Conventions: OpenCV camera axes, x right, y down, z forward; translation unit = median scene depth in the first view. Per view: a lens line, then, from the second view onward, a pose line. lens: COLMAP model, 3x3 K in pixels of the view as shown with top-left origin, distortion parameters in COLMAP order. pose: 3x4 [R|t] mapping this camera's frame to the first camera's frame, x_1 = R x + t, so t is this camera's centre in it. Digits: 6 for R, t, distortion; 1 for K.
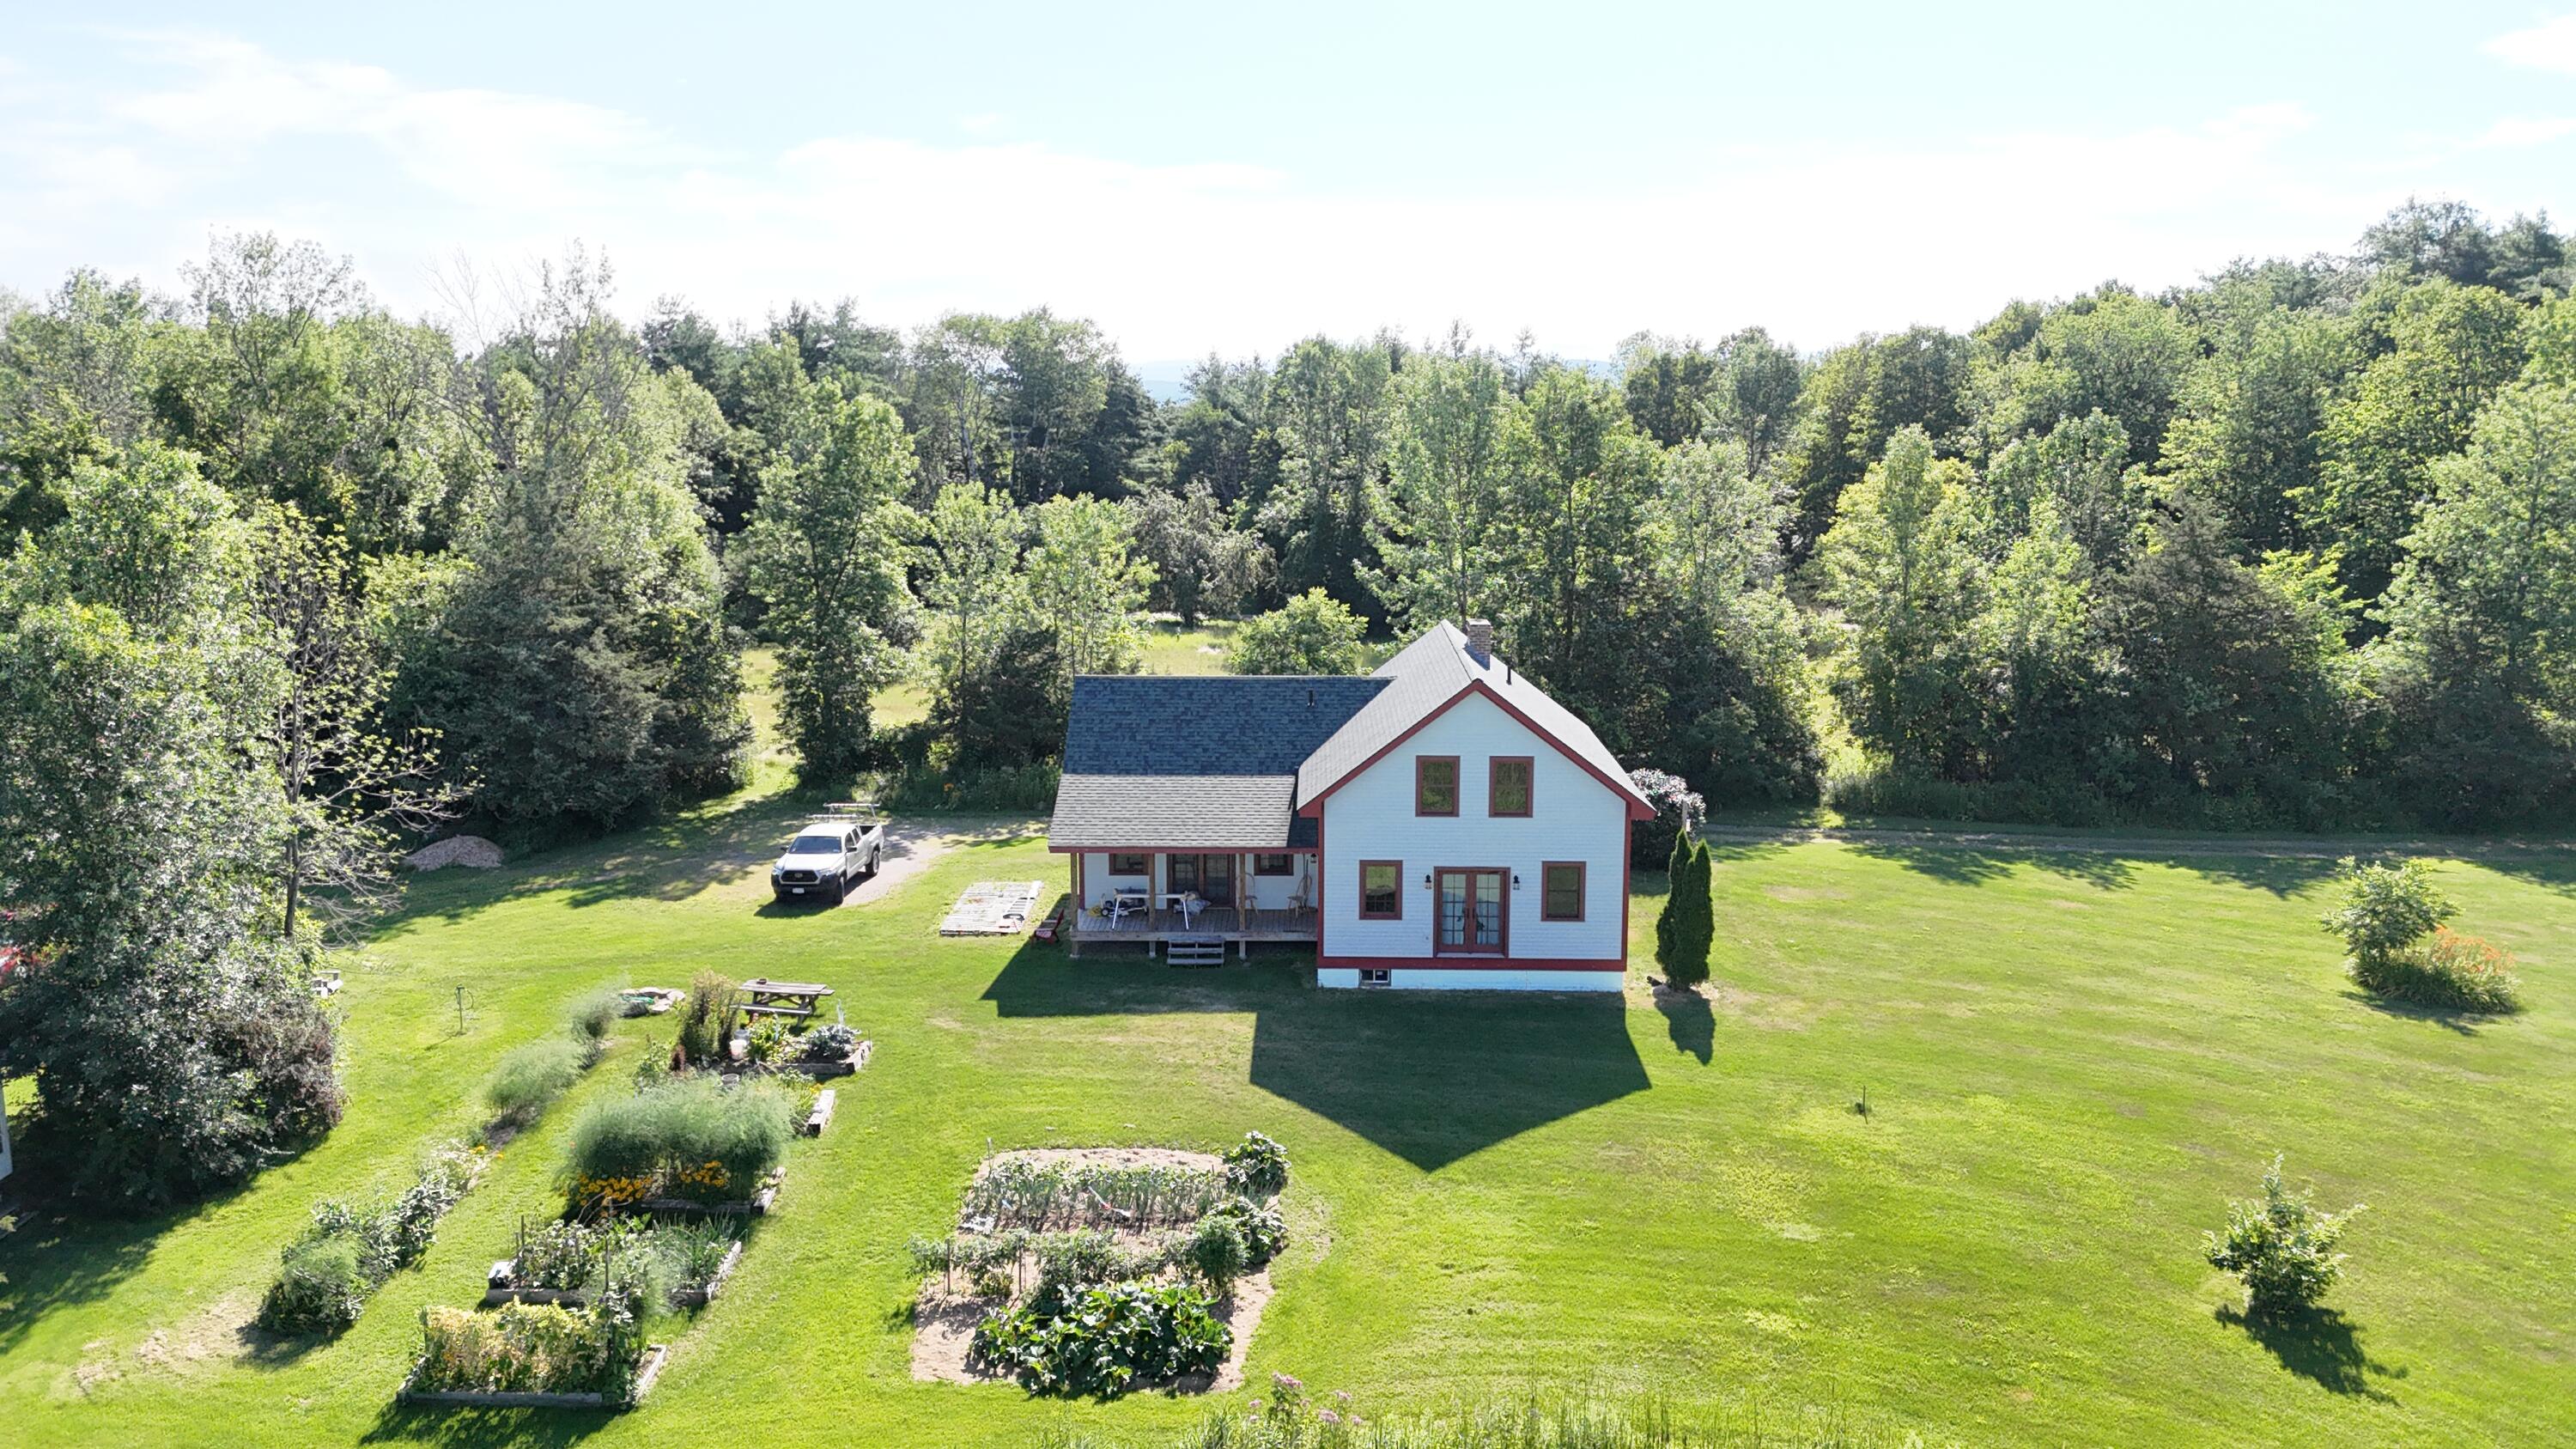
lens RADIAL K [[1883.7, 0, 1288.0], [0, 1883.7, 724.5], [0, 0, 1]] dist [0.101296, -0.127955]
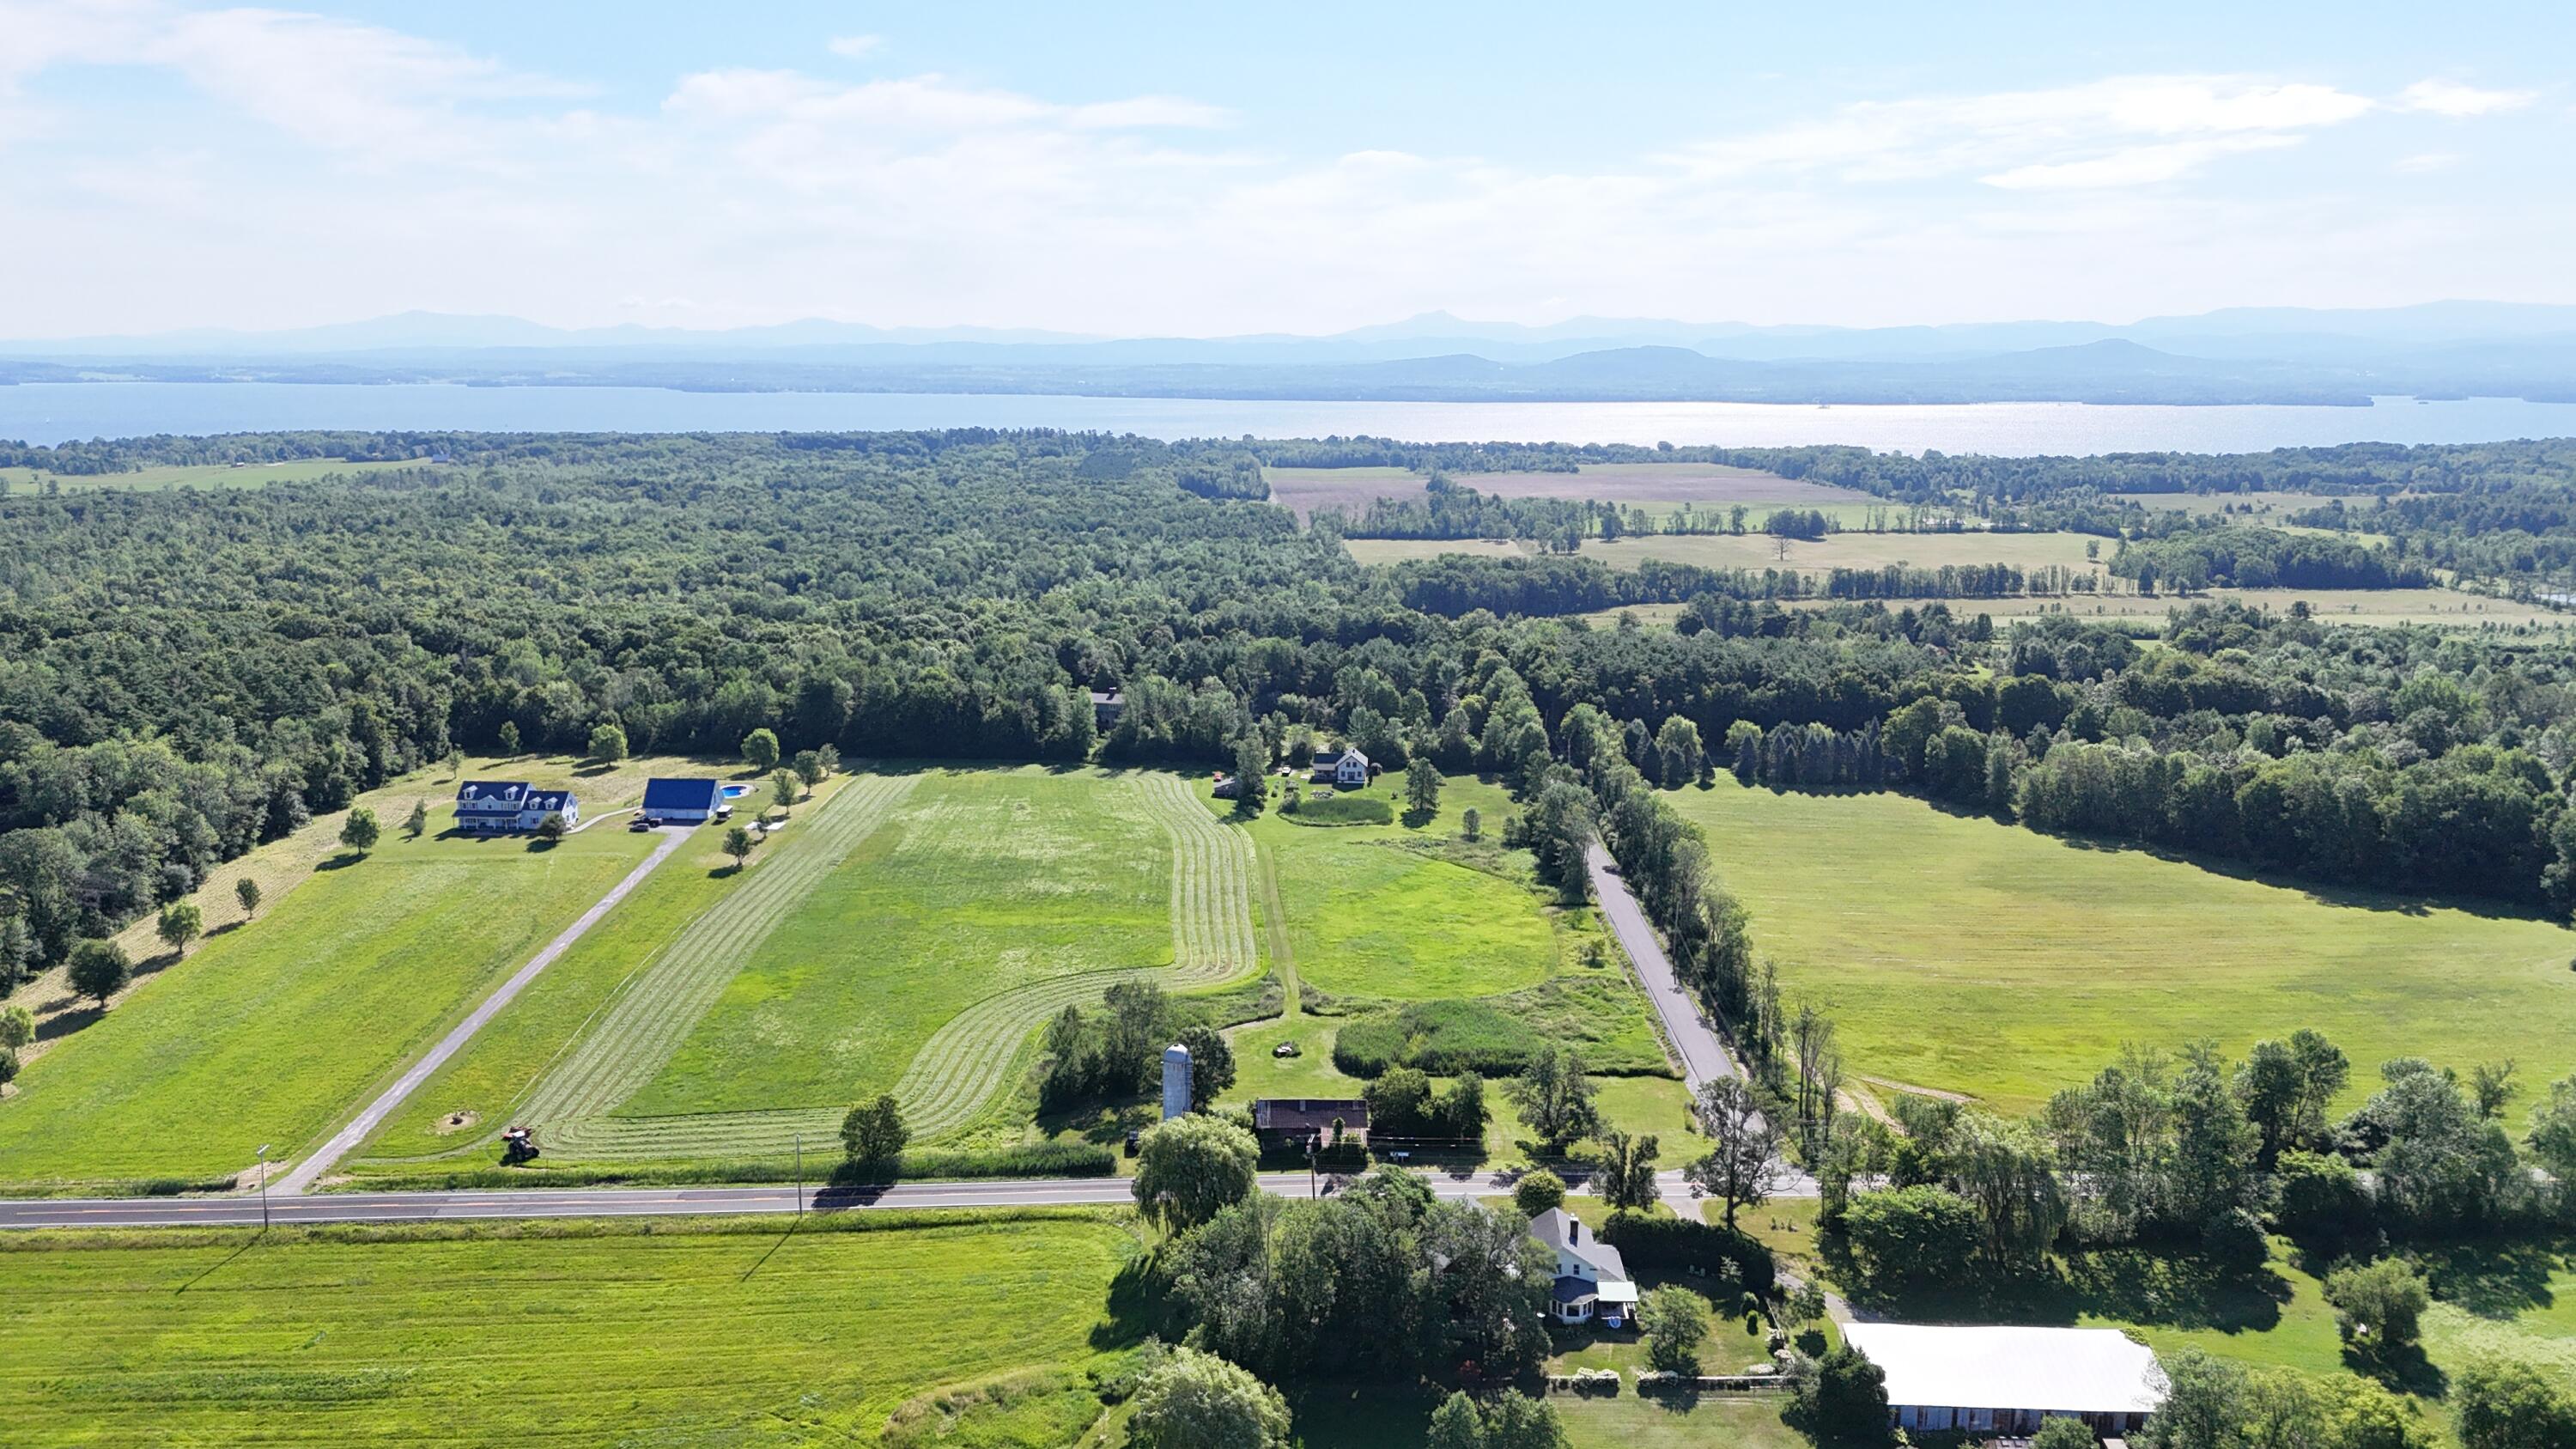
lens RADIAL K [[1871.3, 0, 1288.0], [0, 1871.3, 724.5], [0, 0, 1]] dist [0.188700, -0.352427]
pose [[0.999056, 0.007840, -0.042719, 0.162007], [-0.007104, 0.999824, 0.017340, -0.330921], [0.042847, -0.017020, 0.998937, -8.465215]]
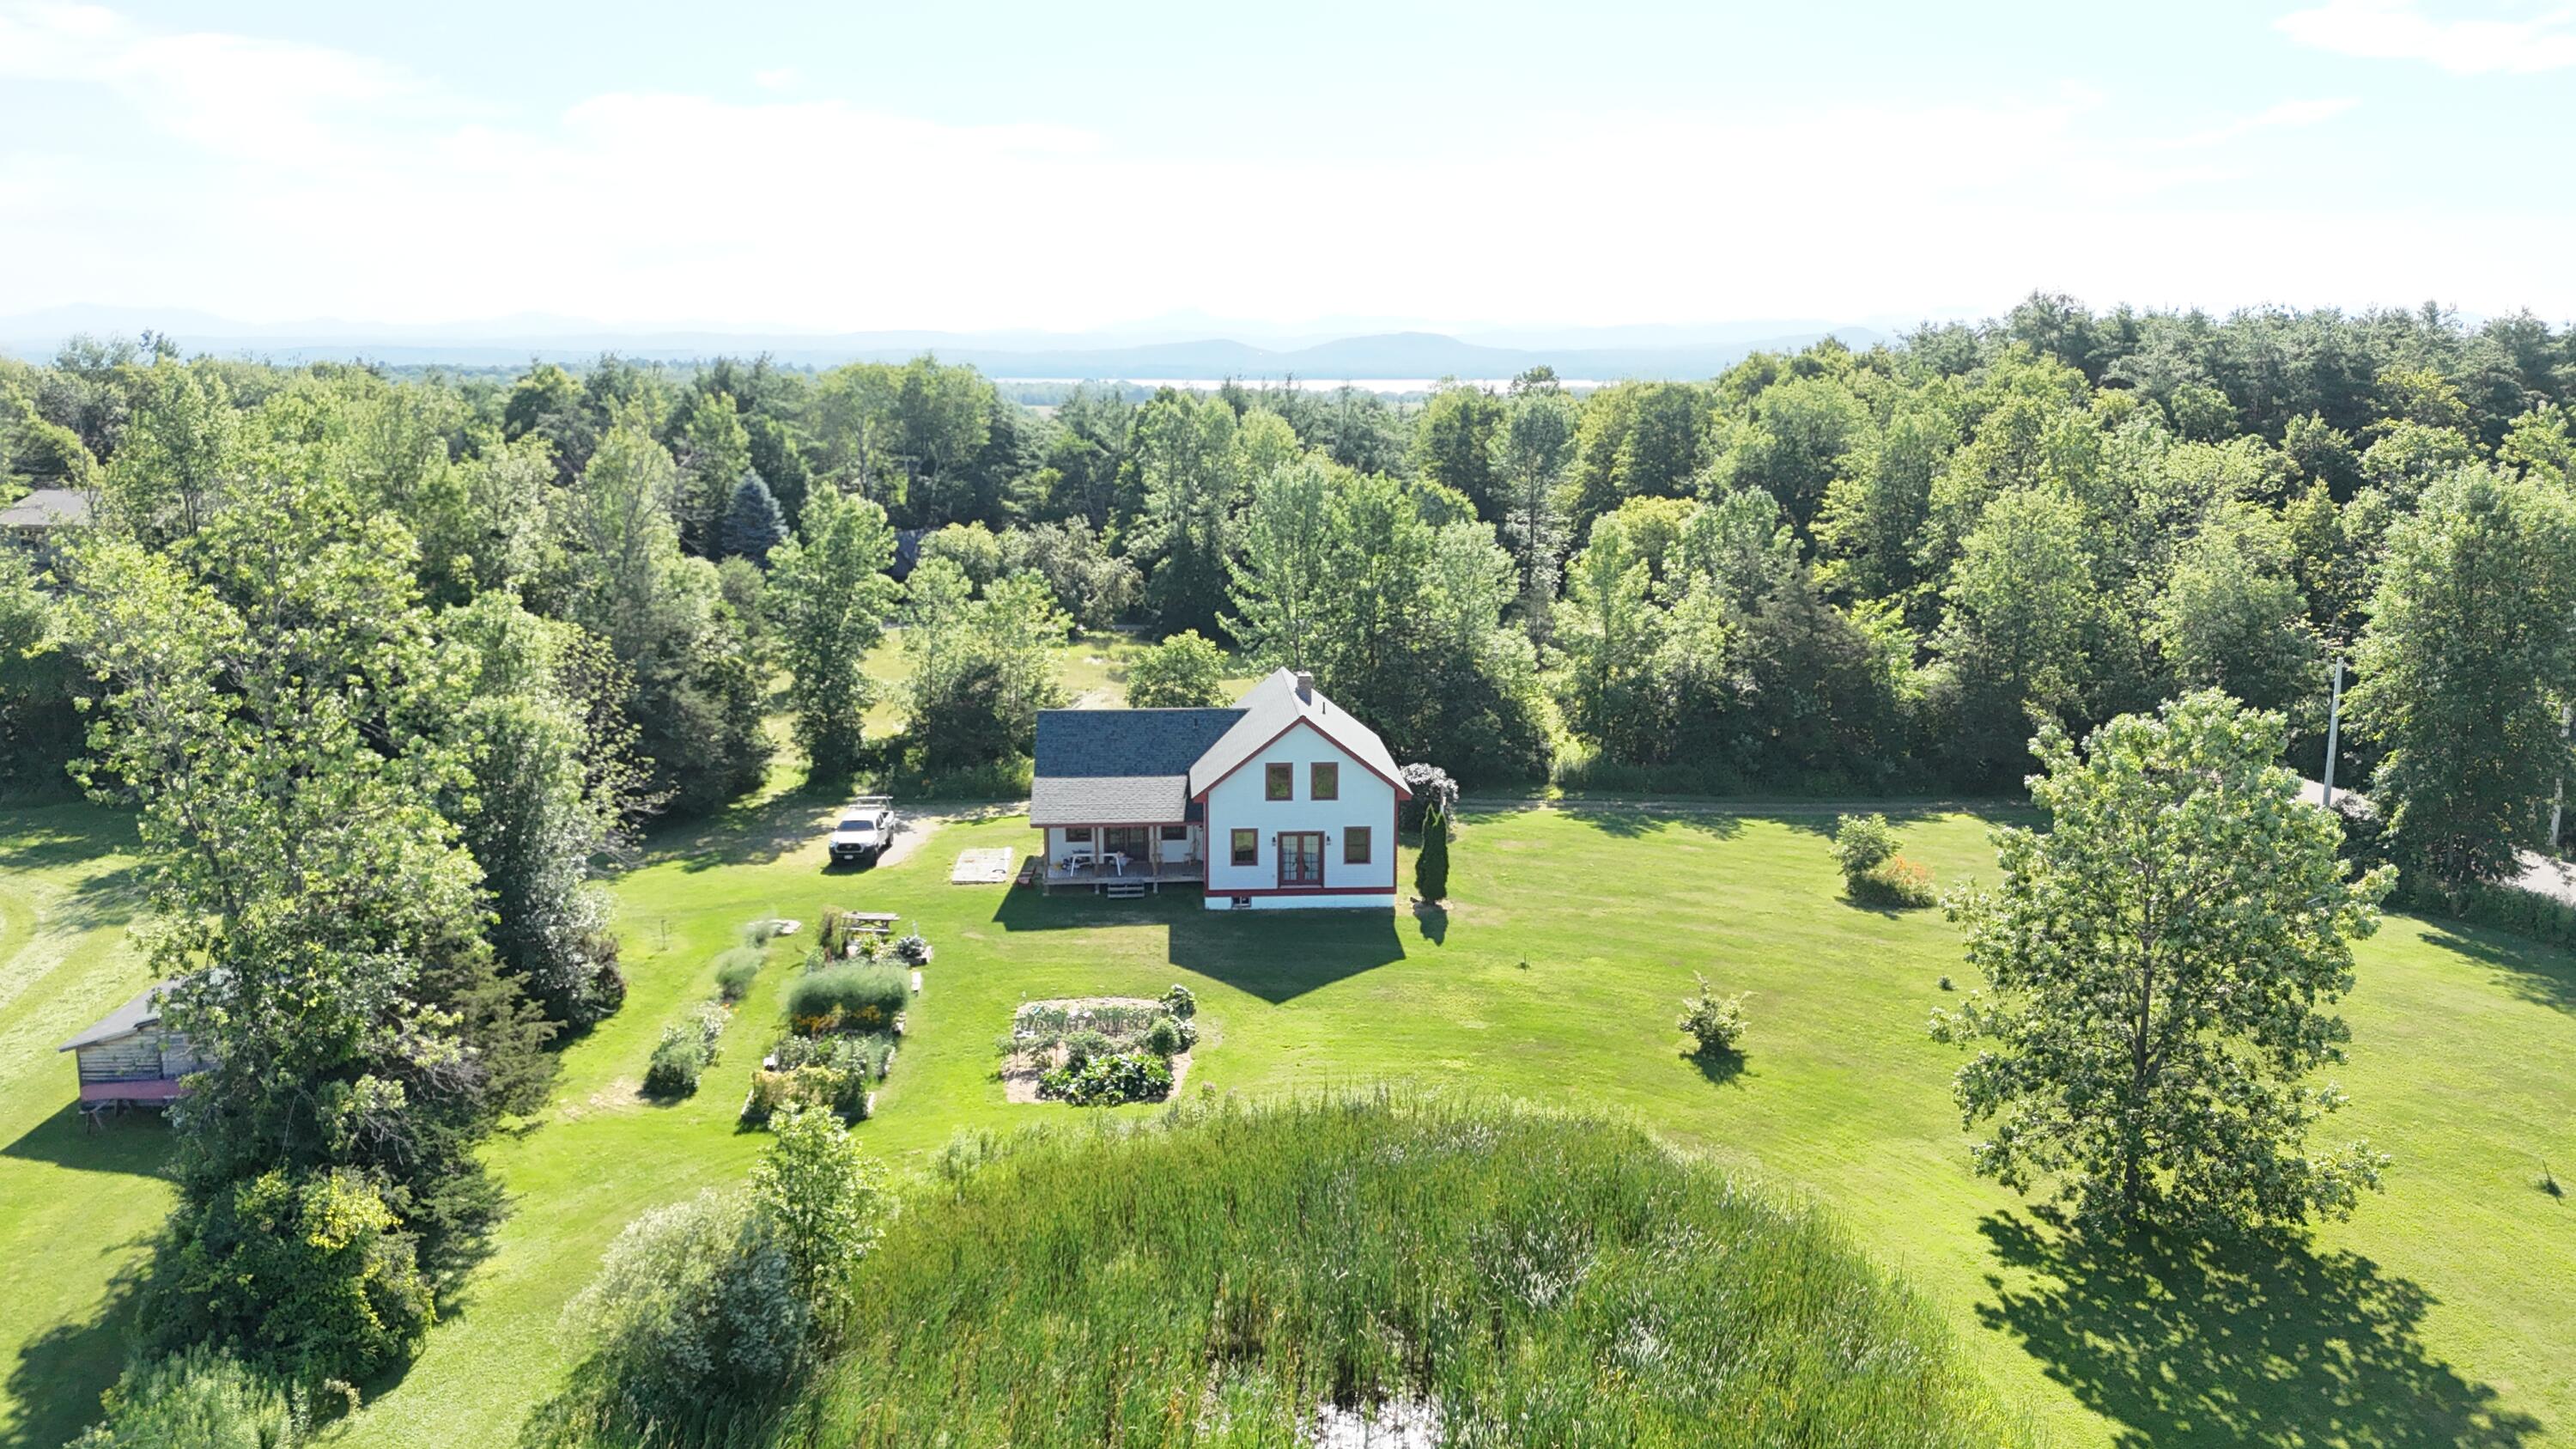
lens RADIAL K [[1883.7, 0, 1288.0], [0, 1883.7, 724.5], [0, 0, 1]] dist [0.101296, -0.127955]
pose [[0.996473, -0.015091, 0.082547, -0.036684], [0.013781, 0.999770, 0.016418, -0.034876], [-0.082775, -0.015222, 0.996452, -0.492817]]
